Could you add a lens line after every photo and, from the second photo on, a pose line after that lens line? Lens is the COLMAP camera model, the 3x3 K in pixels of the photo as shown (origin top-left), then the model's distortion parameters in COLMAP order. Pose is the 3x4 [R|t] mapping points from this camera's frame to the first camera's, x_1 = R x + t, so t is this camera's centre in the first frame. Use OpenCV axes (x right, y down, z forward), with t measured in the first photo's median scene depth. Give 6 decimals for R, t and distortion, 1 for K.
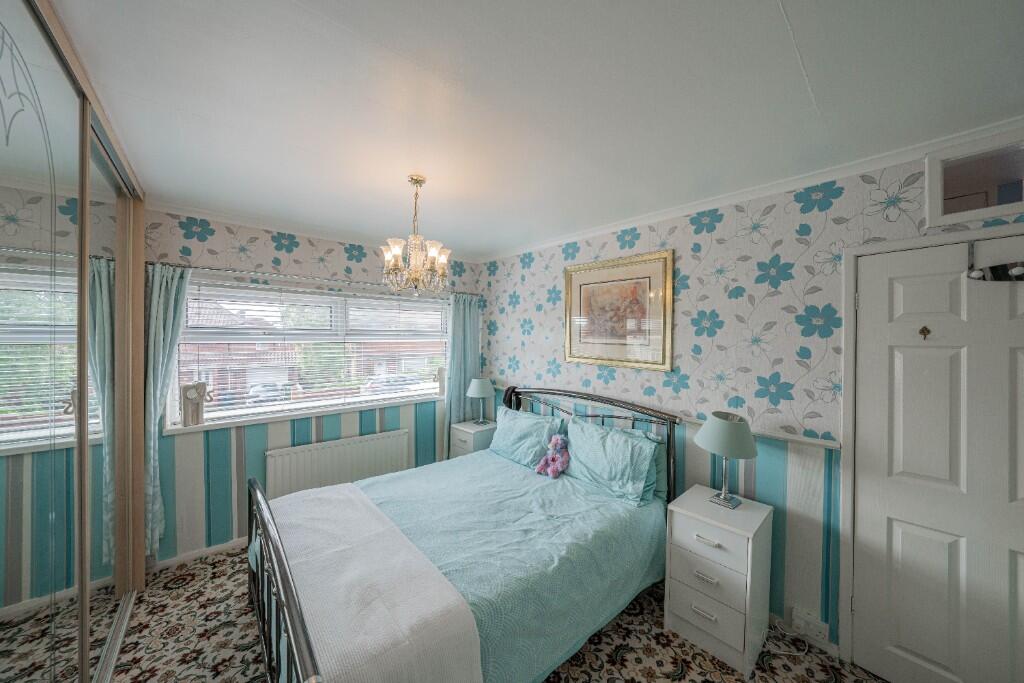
lens RADIAL K [[351.6, 0, 512.8], [0, 351.6, 341.0], [0, 0, 1]] dist [-0.016006, 0.003229]
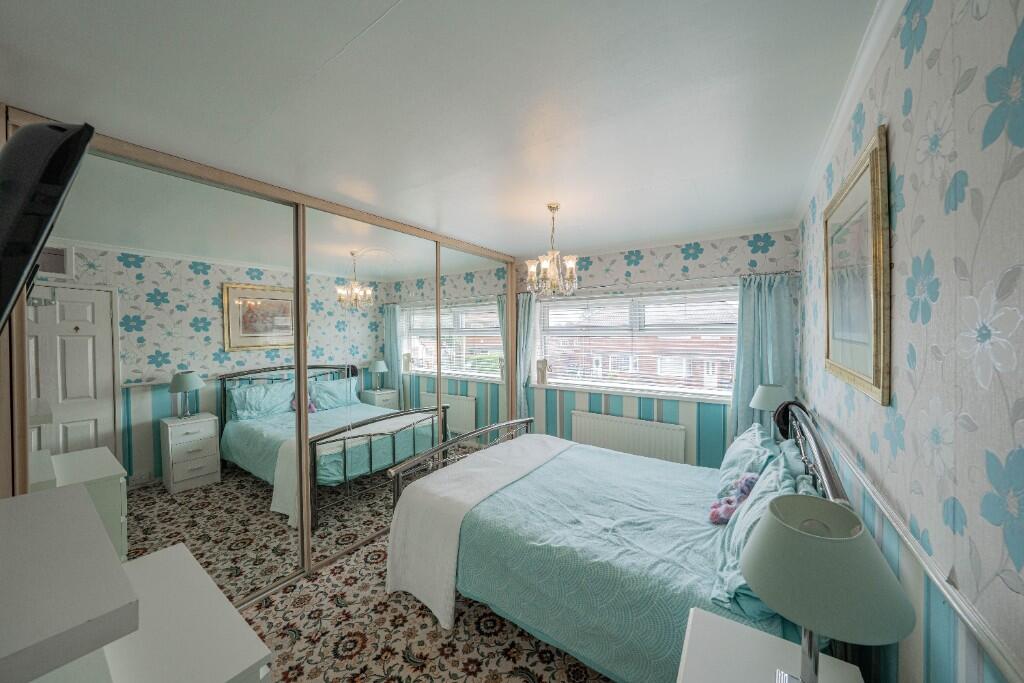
lens RADIAL K [[351.6, 0, 512.5], [0, 351.6, 338.6], [0, 0, 1]] dist [-0.016006, 0.003229]
pose [[0.257289, 0.007586, -0.966305, 0.703779], [-0.005354, 0.999965, 0.006425, 0.008229], [0.966320, 0.003520, 0.257320, 0.411142]]
